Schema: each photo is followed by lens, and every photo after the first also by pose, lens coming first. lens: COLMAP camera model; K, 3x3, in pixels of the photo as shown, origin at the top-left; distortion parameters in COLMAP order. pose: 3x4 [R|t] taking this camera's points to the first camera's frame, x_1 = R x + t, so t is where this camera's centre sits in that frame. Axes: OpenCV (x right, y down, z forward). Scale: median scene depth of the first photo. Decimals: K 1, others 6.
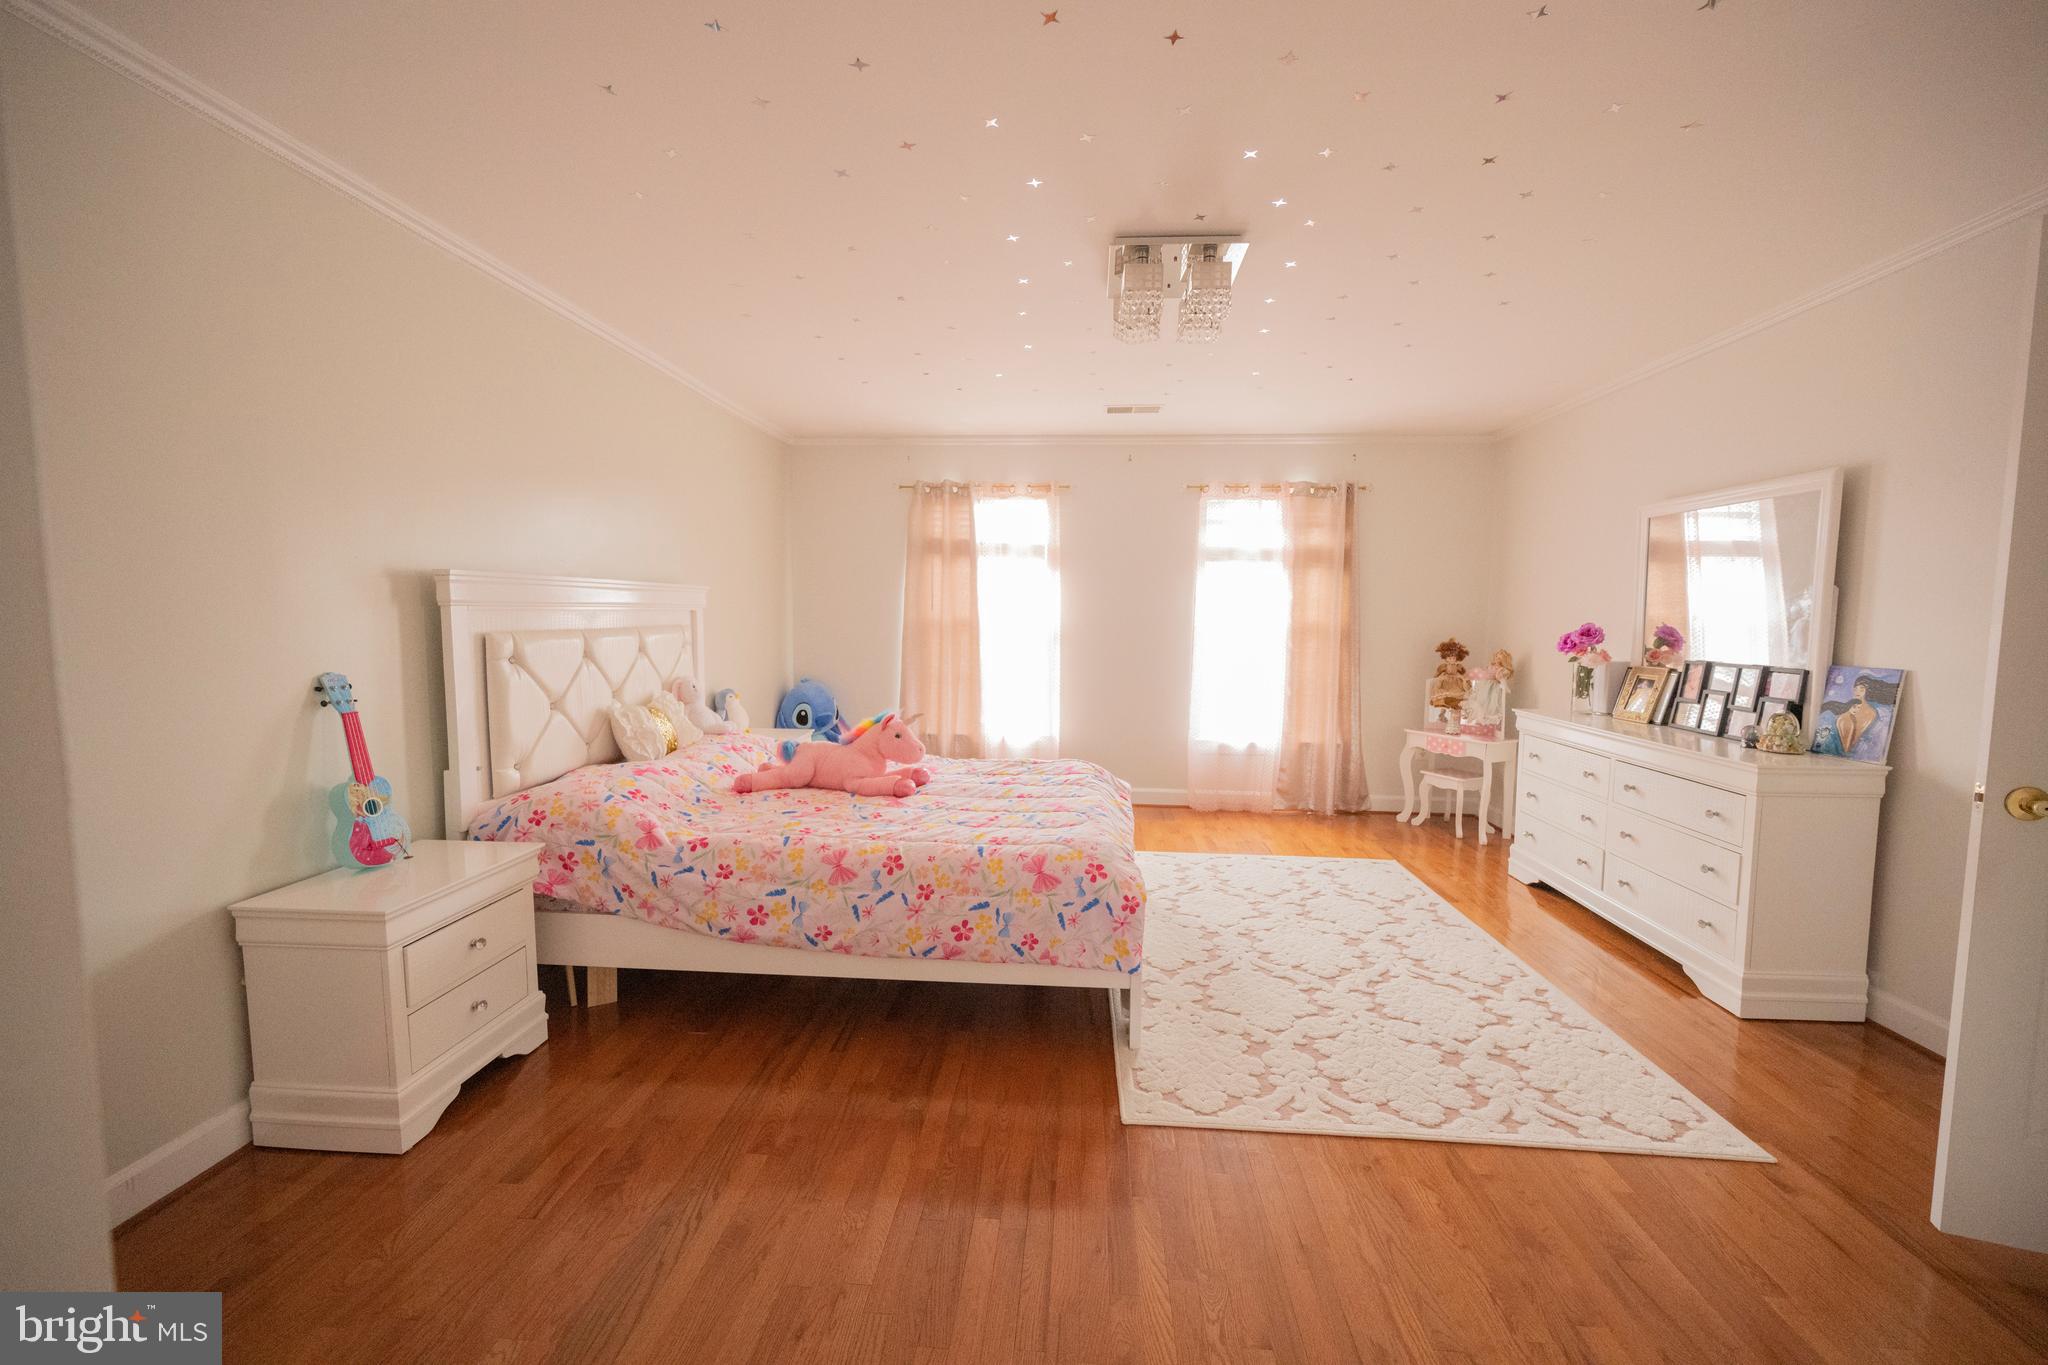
lens RADIAL K [[807.1, 0, 1024.0], [0, 807.1, 682.5], [0, 0, 1]] dist [0.000186, 0.000040]
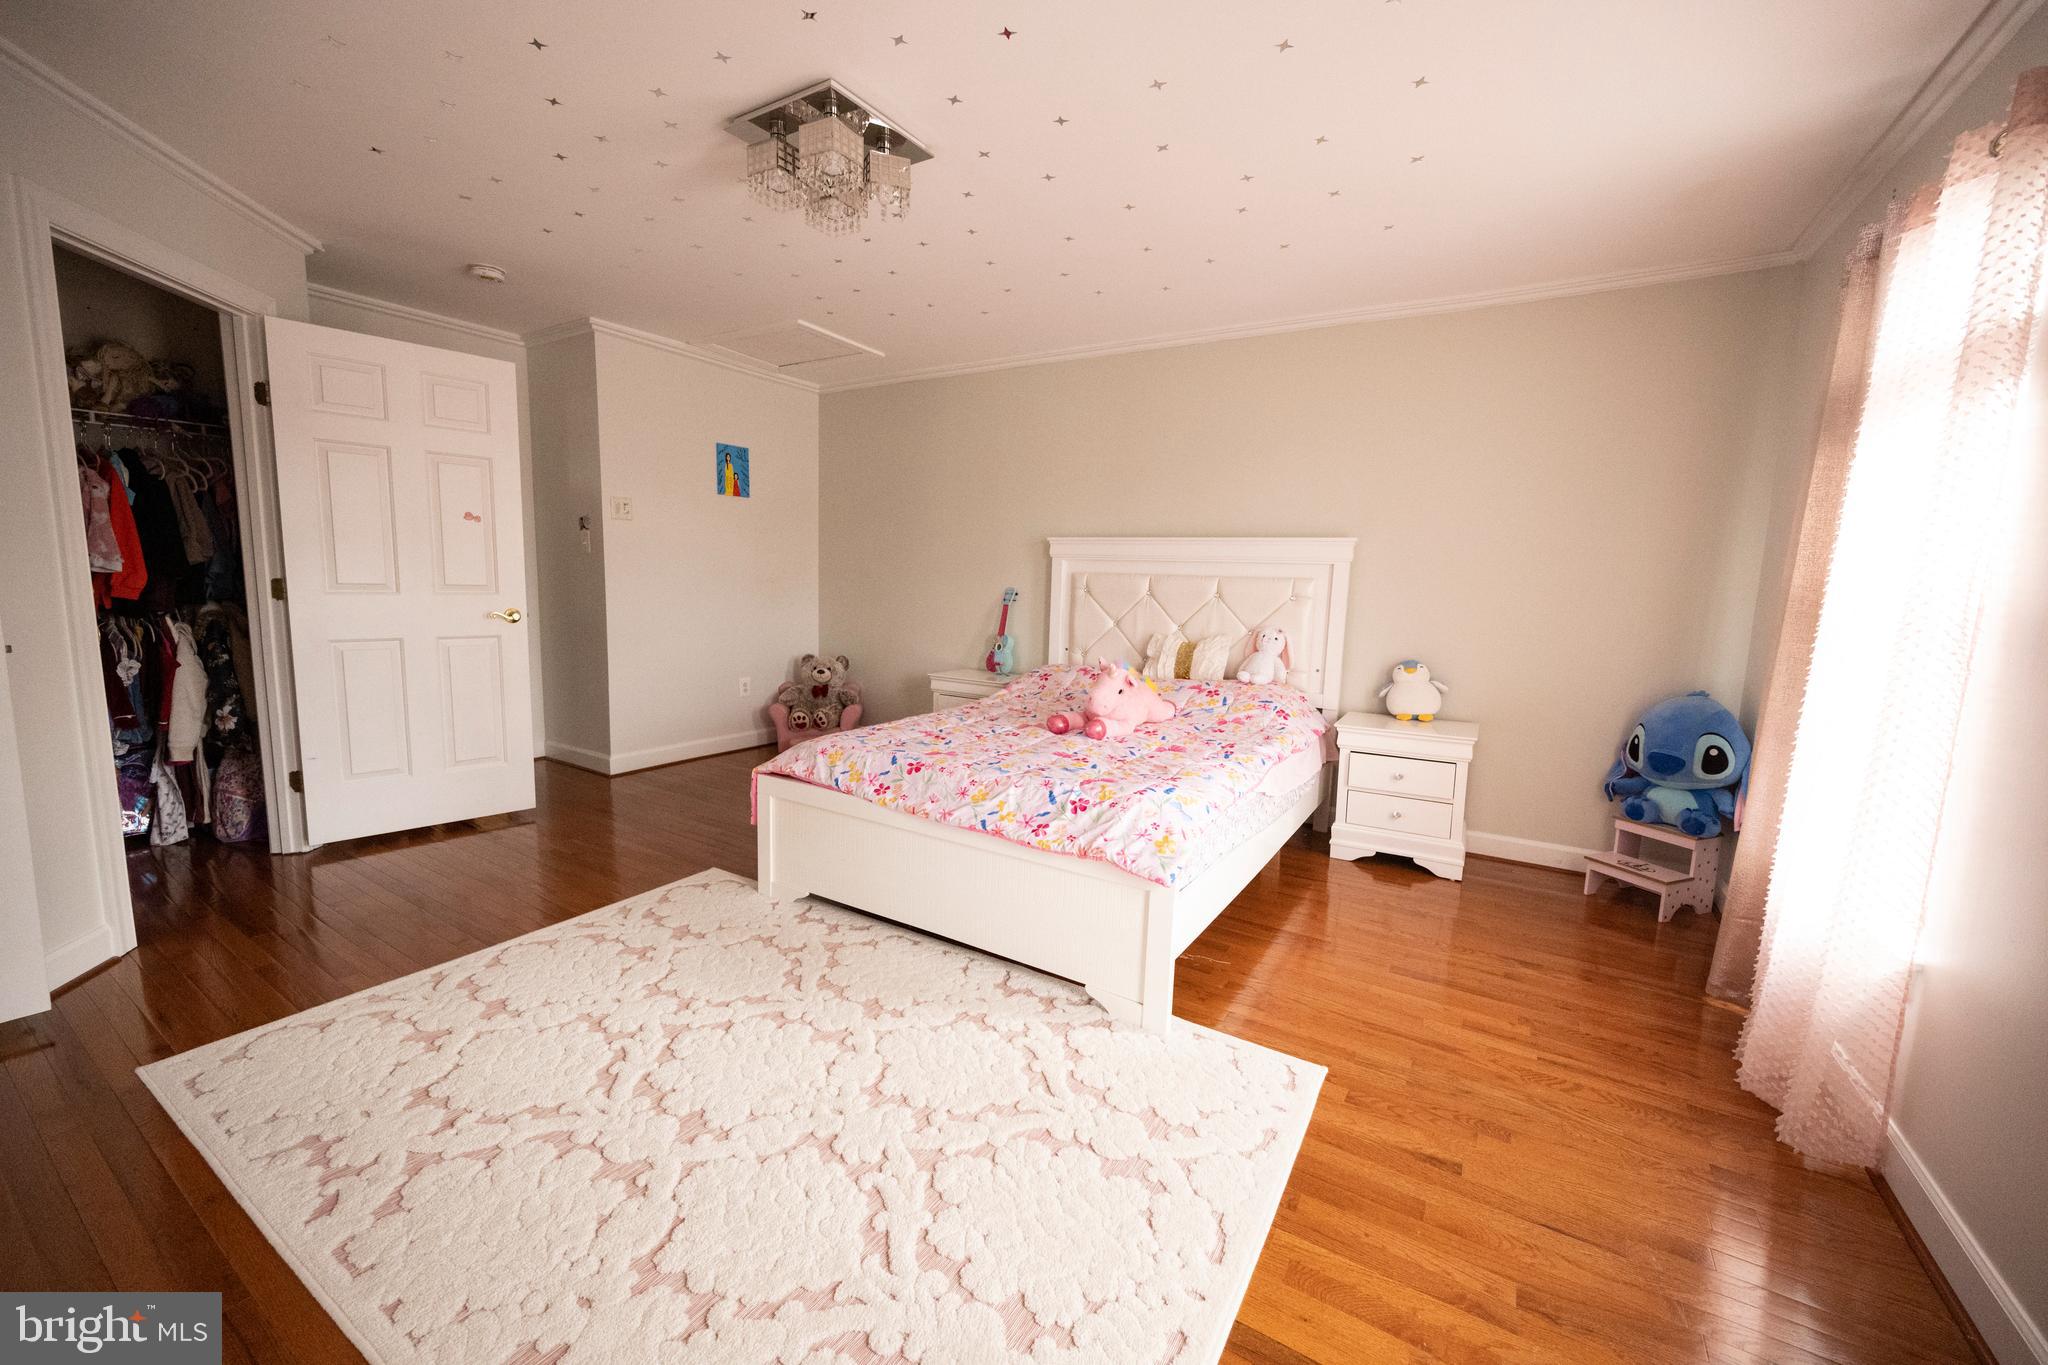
lens RADIAL K [[807.1, 0, 1024.0], [0, 807.1, 682.5], [0, 0, 1]] dist [0.000186, 0.000040]
pose [[-0.469659, 0.092303, -0.878009, 0.988731], [-0.116790, 0.979283, 0.165422, -0.111122], [0.875089, 0.180235, -0.449149, 1.816313]]
